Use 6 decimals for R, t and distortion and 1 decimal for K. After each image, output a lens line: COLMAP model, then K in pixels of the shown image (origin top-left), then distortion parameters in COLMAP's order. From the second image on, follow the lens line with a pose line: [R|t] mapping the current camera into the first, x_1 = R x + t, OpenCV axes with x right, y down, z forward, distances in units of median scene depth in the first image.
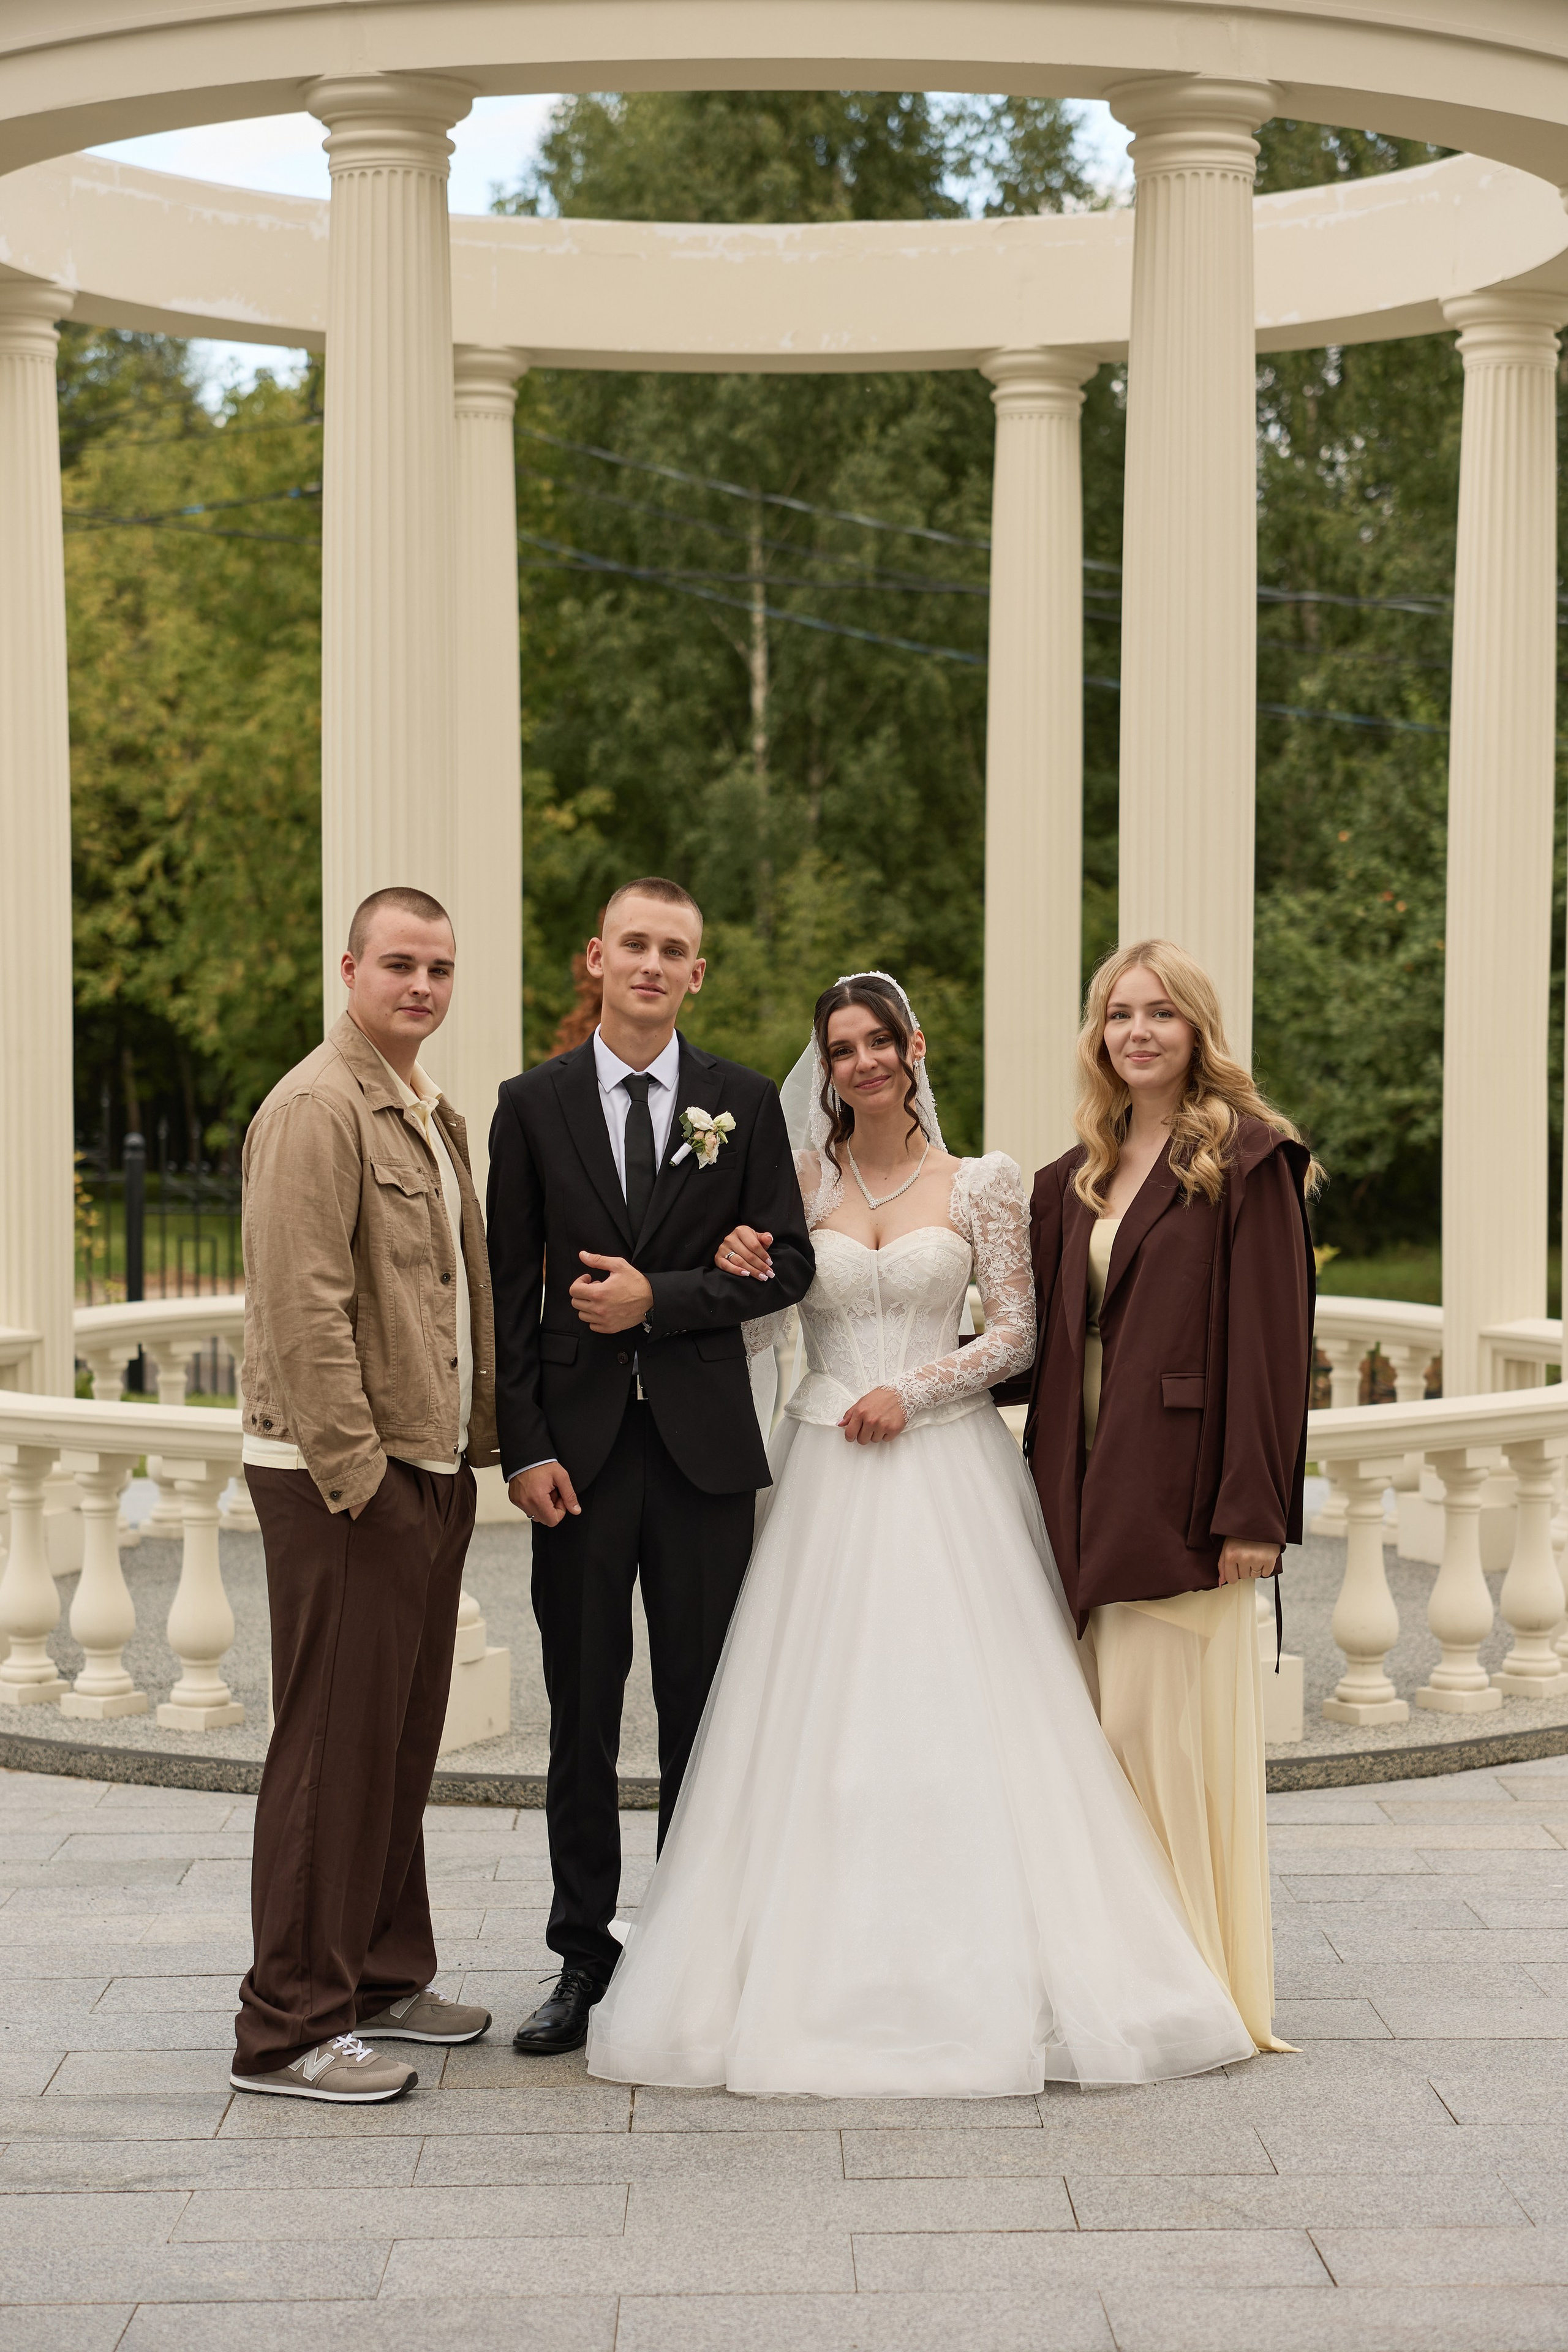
lens RADIAL K [[4641.3, 0, 786.7], [0, 4641.3, 1243.4], [0, 0, 1]] dist [-0.014050, 0.108065]
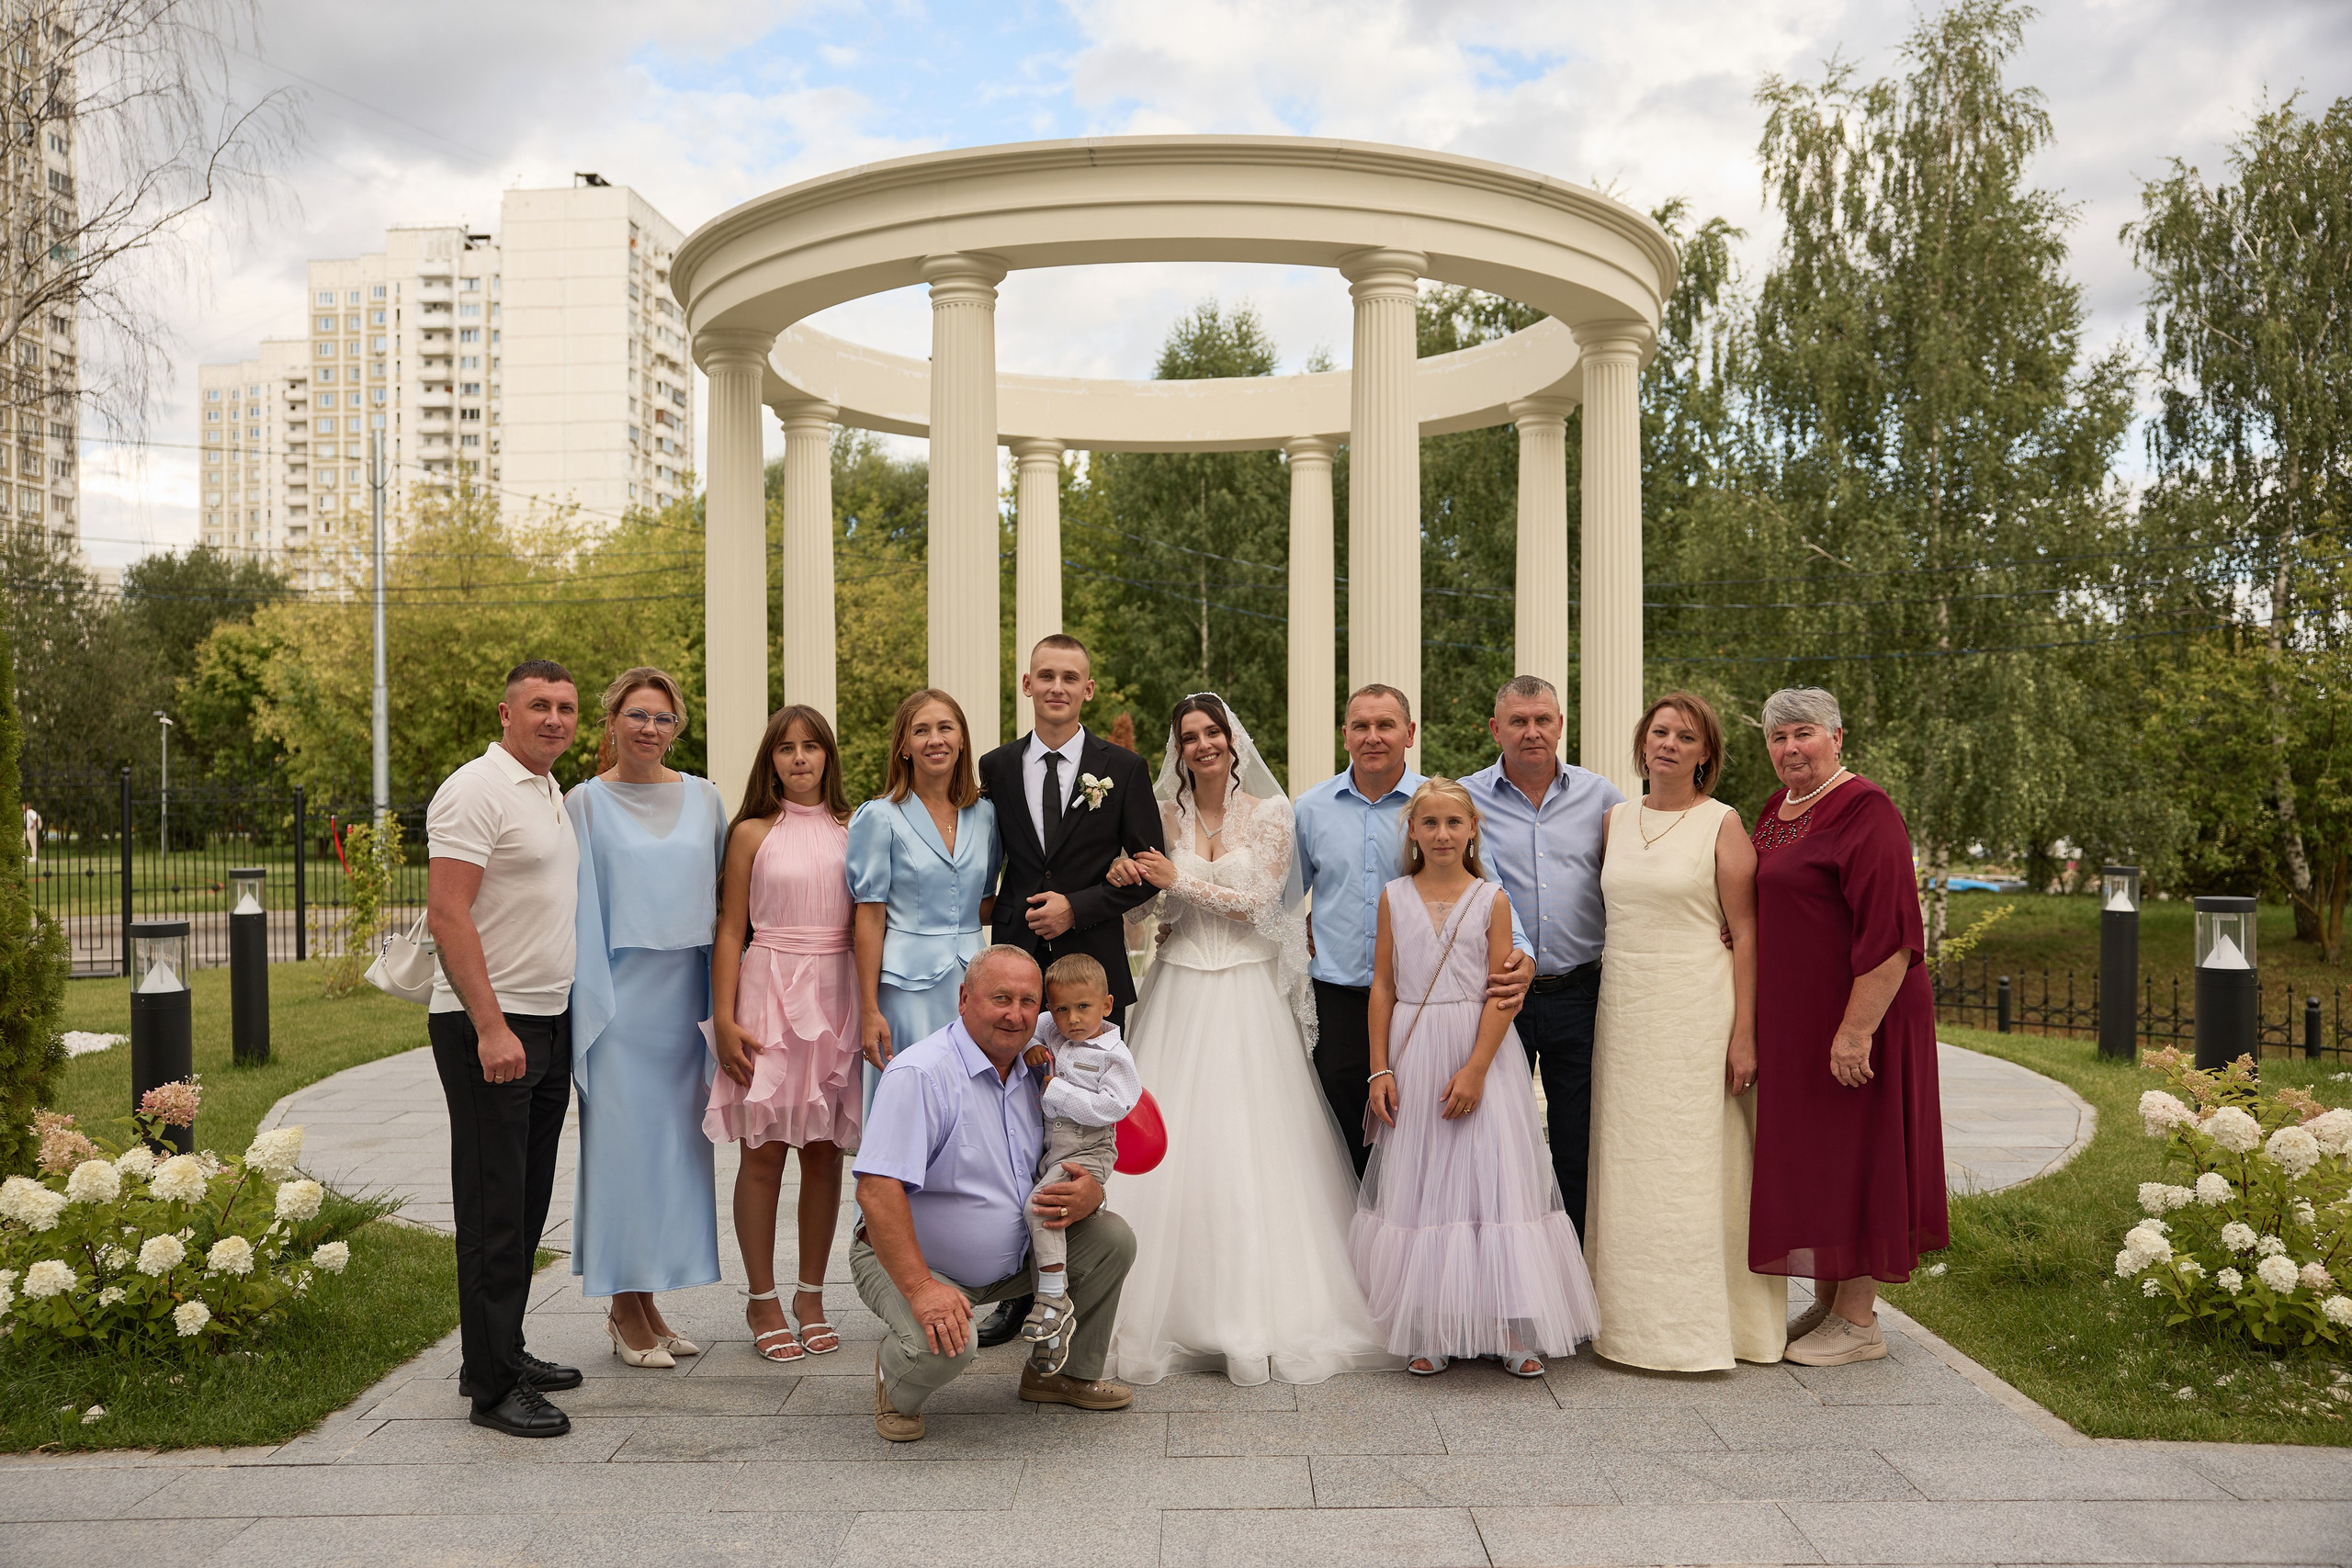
lens RADIAL K [[1894.7, 0, 1163.7], [0, 1894.7, 784.5], [0, 0, 1]] dist [-0.074031, 0.090618]
pose [[0.999448, -0.006343, -0.032611, 0.021607], [0.004669, 0.998680, -0.051149, 0.006841], [0.032893, 0.050969, 0.998158, 0.235309]]
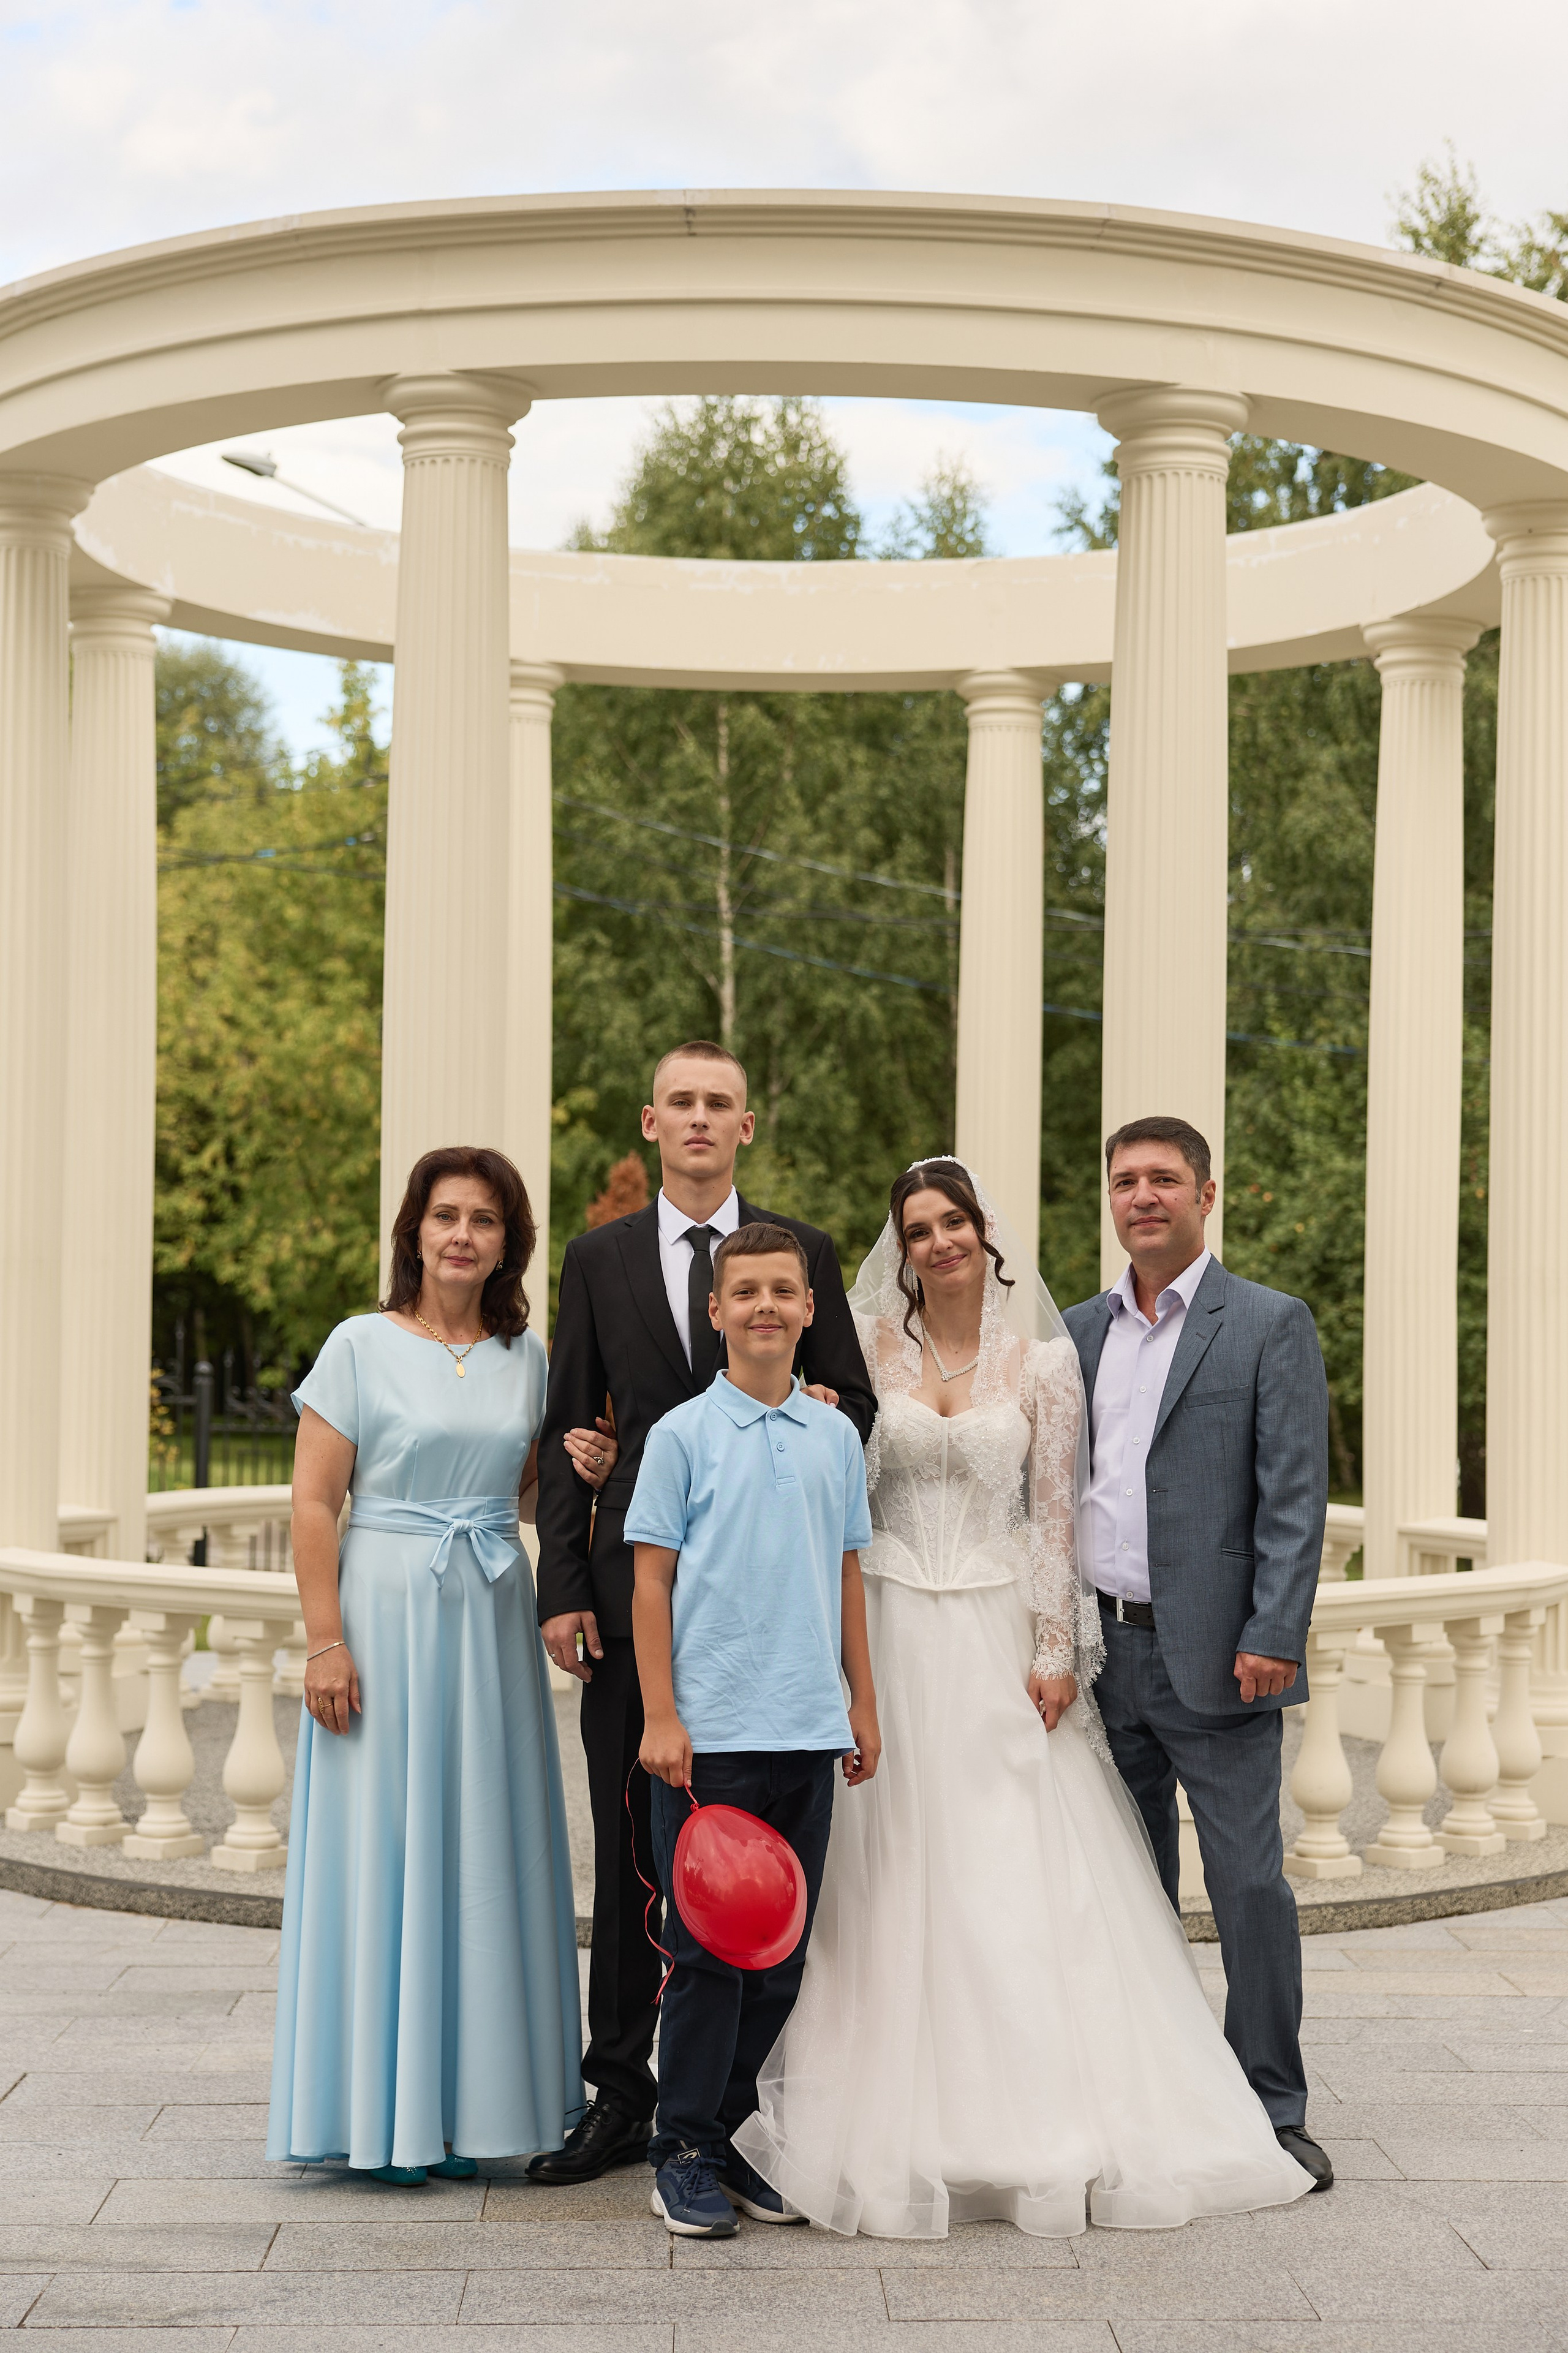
lens RADIAL K [[3790.1, 0, 776.6], [0, 3790.1, 1121.6], [0, 0, 1]] dist [-0.004048, 0.028809]
pose [[0.999866, 0.013336, 0.009449, -0.014831], [-0.012366, 0.995287, -0.096179, 0.014806], [-0.010687, 0.096049, 0.995319, 0.103583]]
